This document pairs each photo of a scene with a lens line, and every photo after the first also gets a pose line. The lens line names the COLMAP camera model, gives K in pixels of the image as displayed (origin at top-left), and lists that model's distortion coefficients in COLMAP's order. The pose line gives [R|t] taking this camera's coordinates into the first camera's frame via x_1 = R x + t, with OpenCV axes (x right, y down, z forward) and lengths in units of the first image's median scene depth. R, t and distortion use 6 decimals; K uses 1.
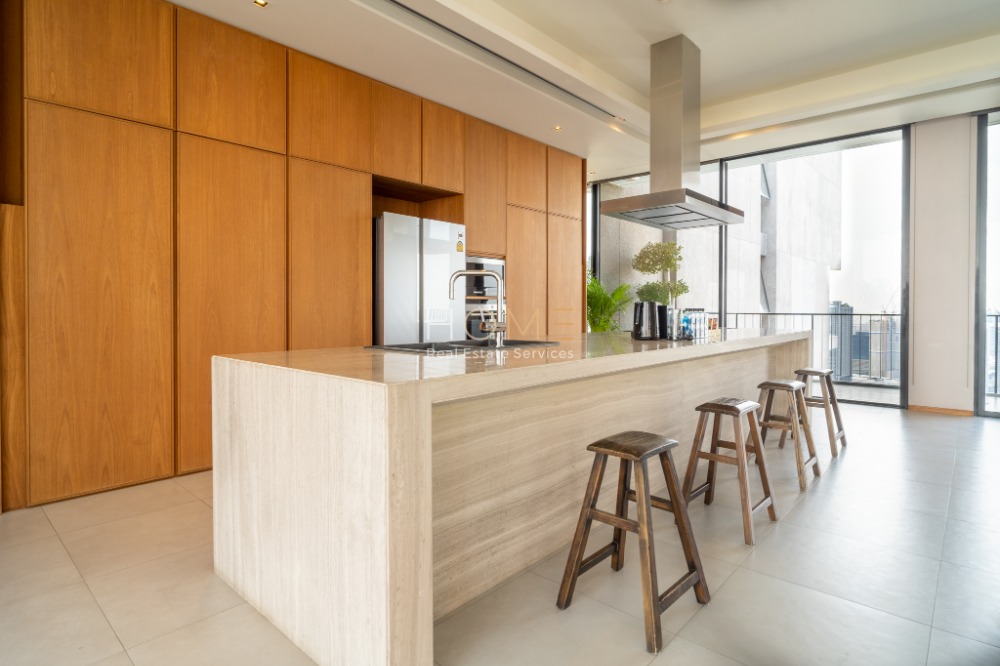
lens RADIAL K [[529.2, 0, 504.2], [0, 529.2, 313.1], [0, 0, 1]] dist [-0.001955, -0.000248]
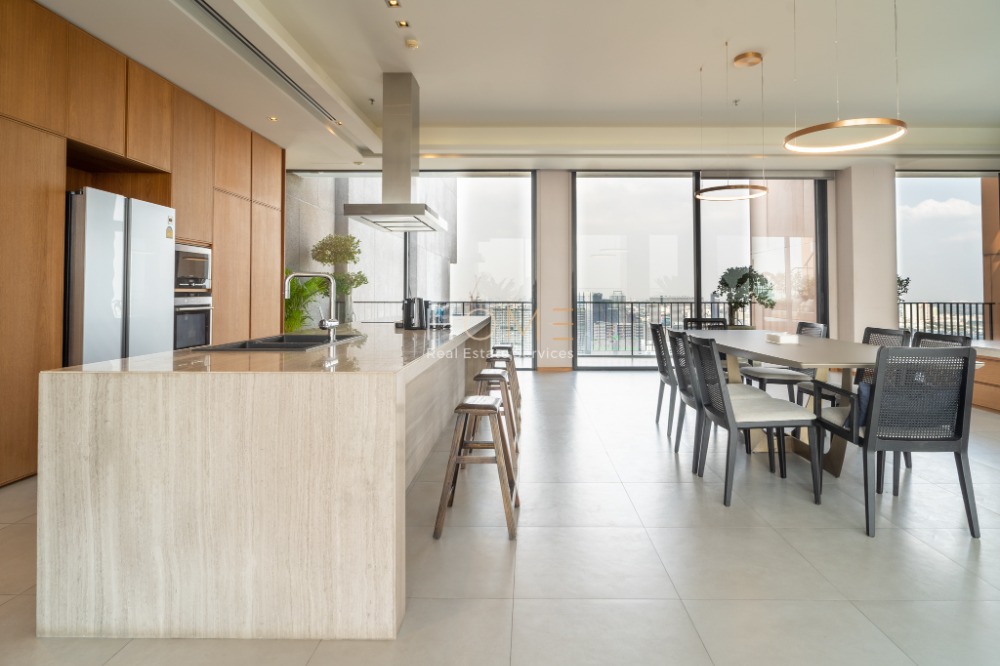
lens RADIAL K [[536.6, 0, 522.3], [0, 536.6, 279.9], [0, 0, 1]] dist [0.002052, 0.000179]
pose [[0.750778, 0.016642, 0.660345, -0.232441], [0.007144, 0.999420, -0.033310, -0.012847], [-0.660516, 0.029726, 0.750224, -0.058103]]
